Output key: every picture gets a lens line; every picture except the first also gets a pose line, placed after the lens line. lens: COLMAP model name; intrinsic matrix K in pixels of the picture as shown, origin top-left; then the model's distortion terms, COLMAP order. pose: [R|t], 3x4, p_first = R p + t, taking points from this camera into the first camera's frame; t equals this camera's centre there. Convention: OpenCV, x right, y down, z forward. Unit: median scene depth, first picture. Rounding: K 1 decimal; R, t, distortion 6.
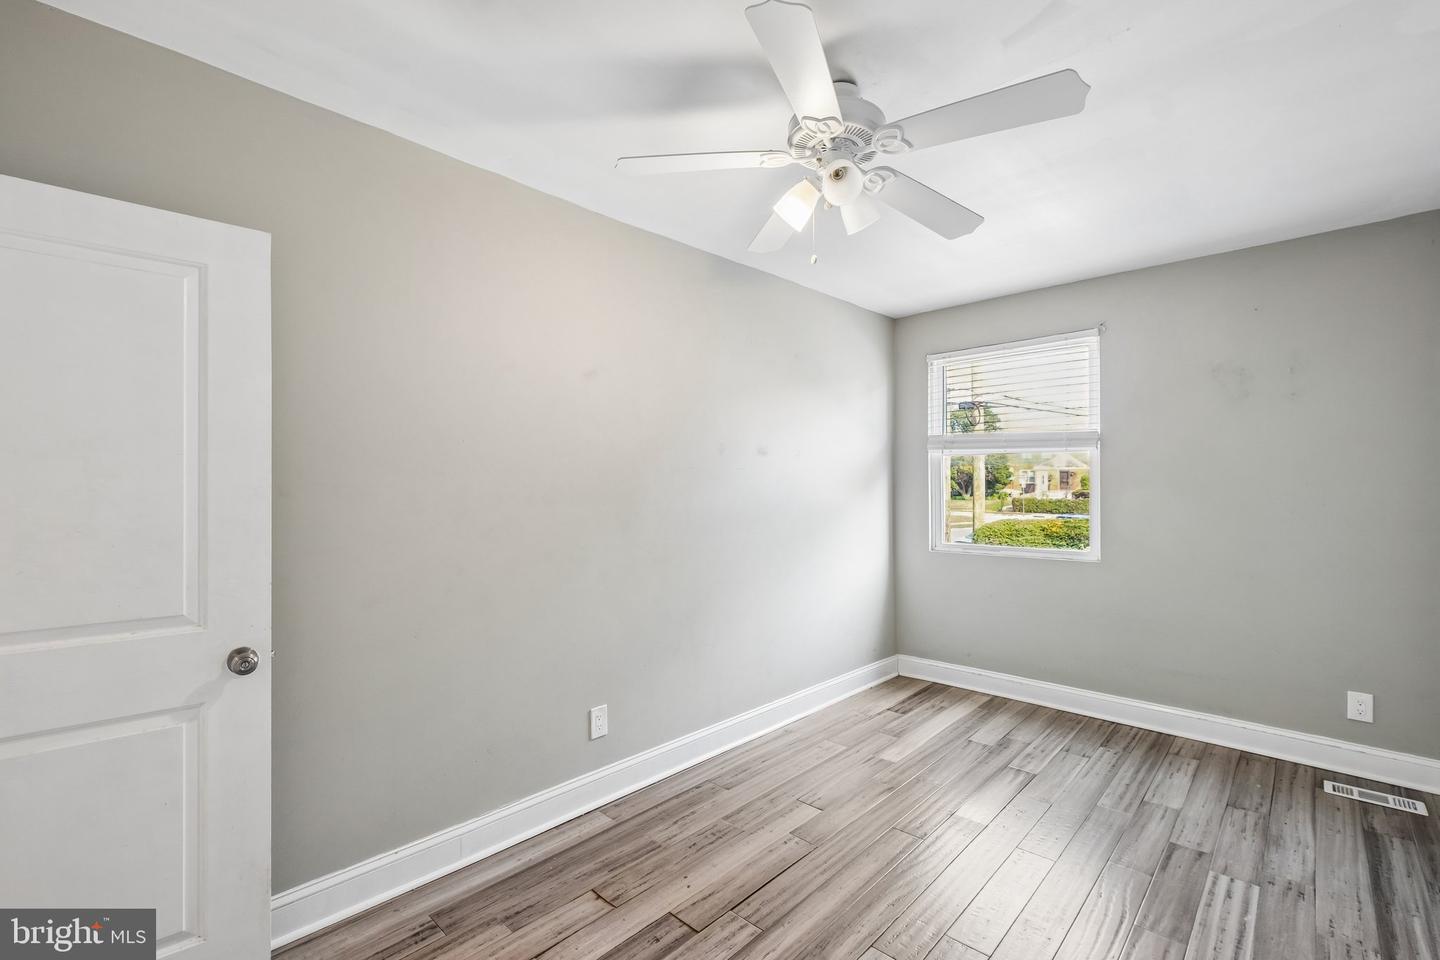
lens RADIAL K [[638.5, 0, 719.0], [0, 638.5, 484.3], [0, 0, 1]] dist [0.000228, -0.001046]
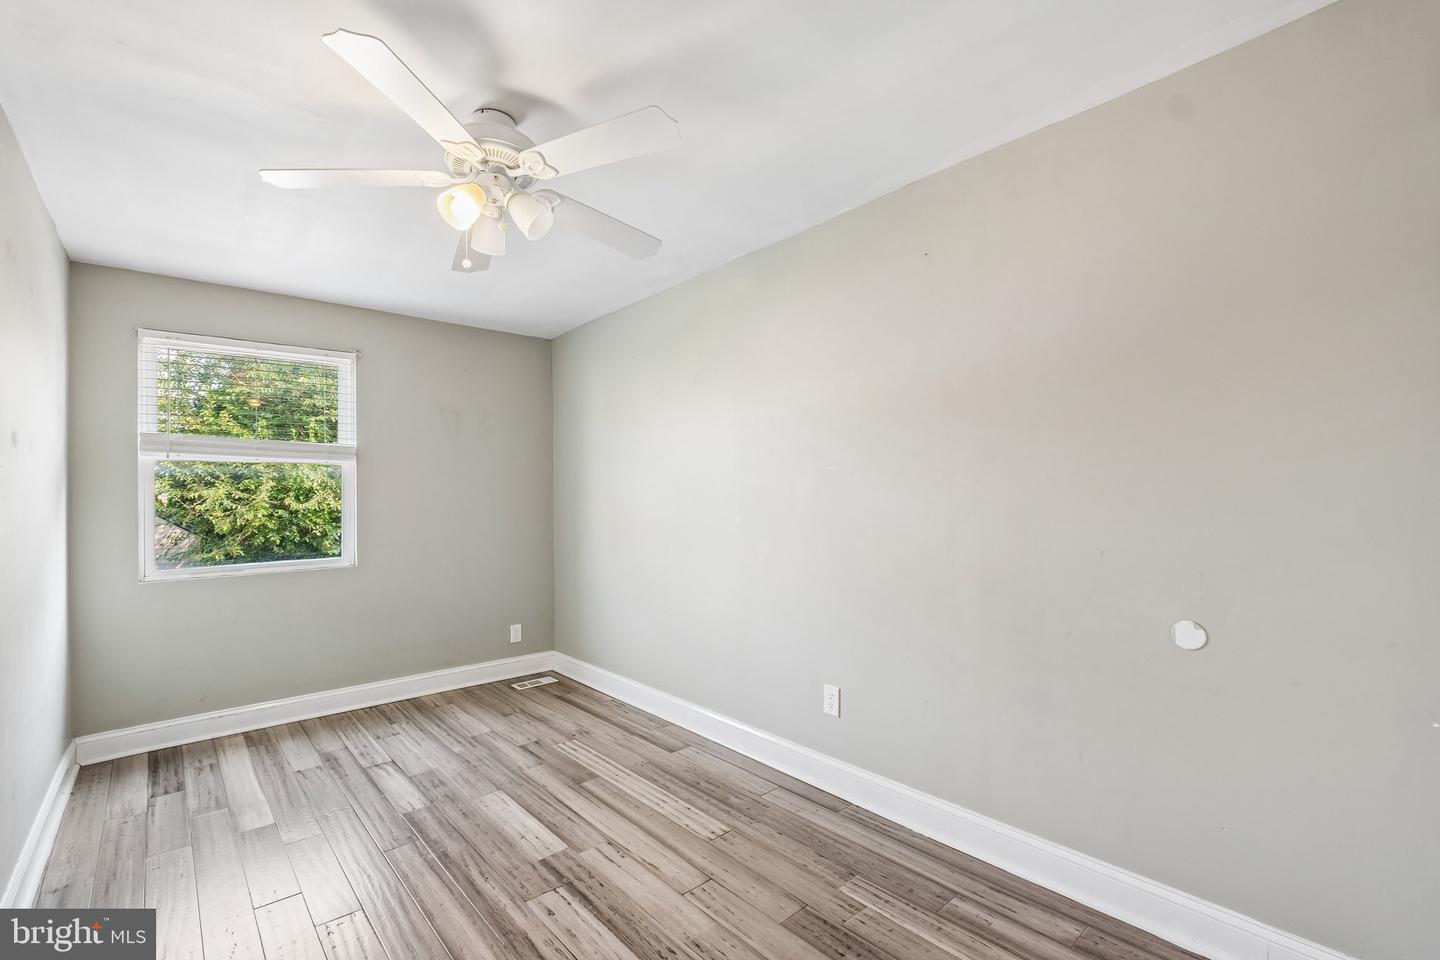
lens RADIAL K [[638.5, 0, 711.6], [0, 638.5, 480.5], [0, 0, 1]] dist [0.000228, -0.001046]
pose [[0.092172, 0.021736, 0.995506, -0.569614], [0.008291, 0.999710, -0.022595, 0.006135], [-0.995709, 0.010337, 0.091965, 0.369132]]
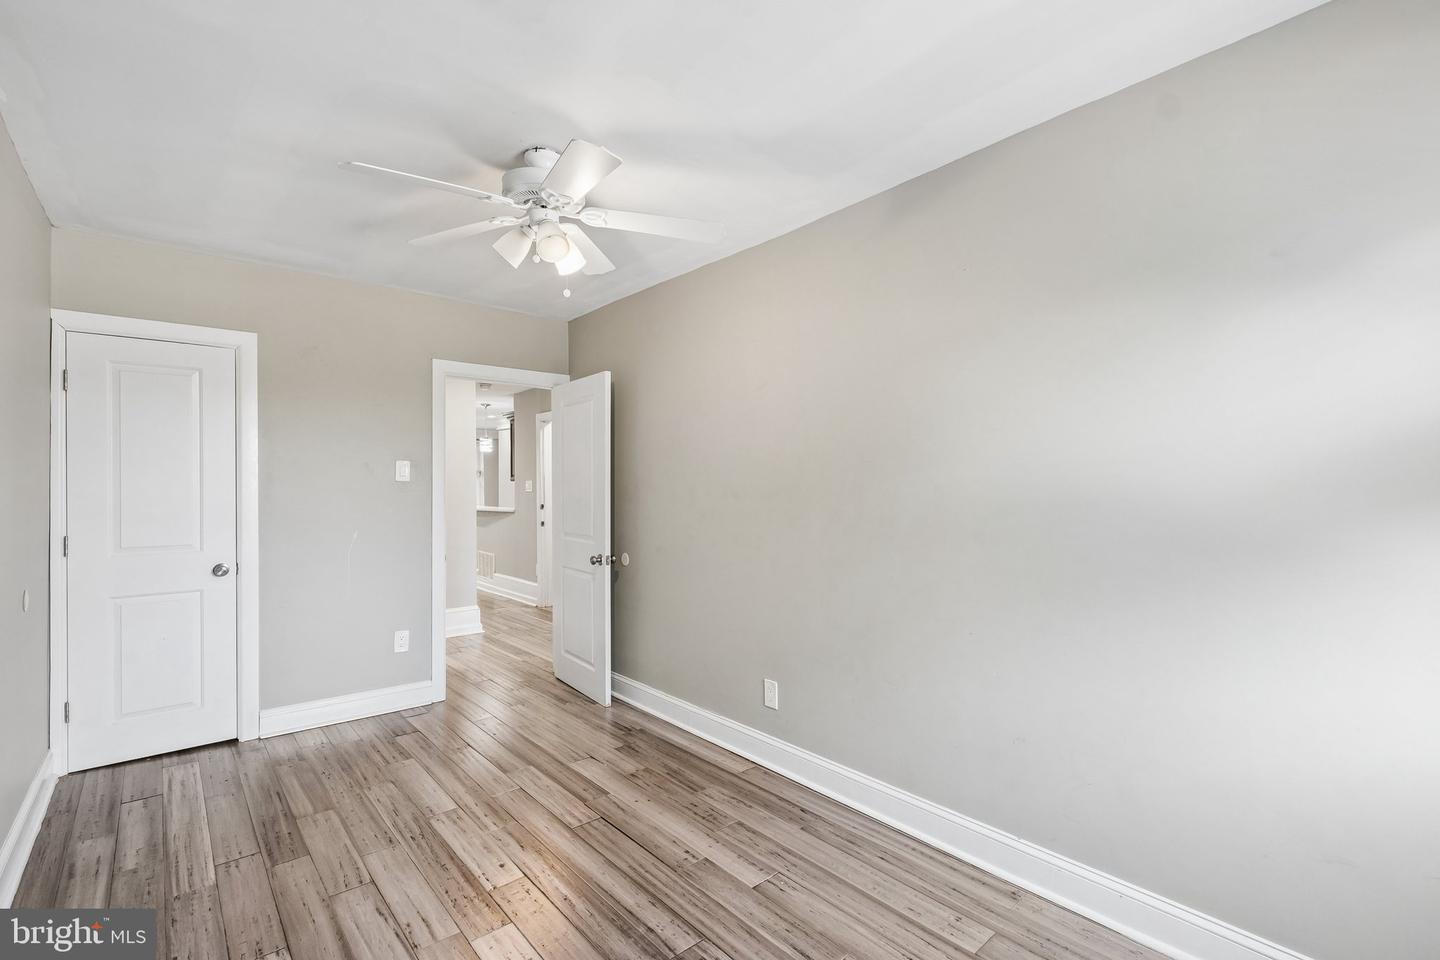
lens RADIAL K [[638.5, 0, 685.1], [0, 638.5, 496.4], [0, 0, 1]] dist [0.000228, -0.001046]
pose [[-0.125362, 0.016411, -0.991975, 0.885509], [0.005758, 0.999858, 0.015813, 0.008551], [0.992094, -0.003730, -0.125438, 0.944830]]
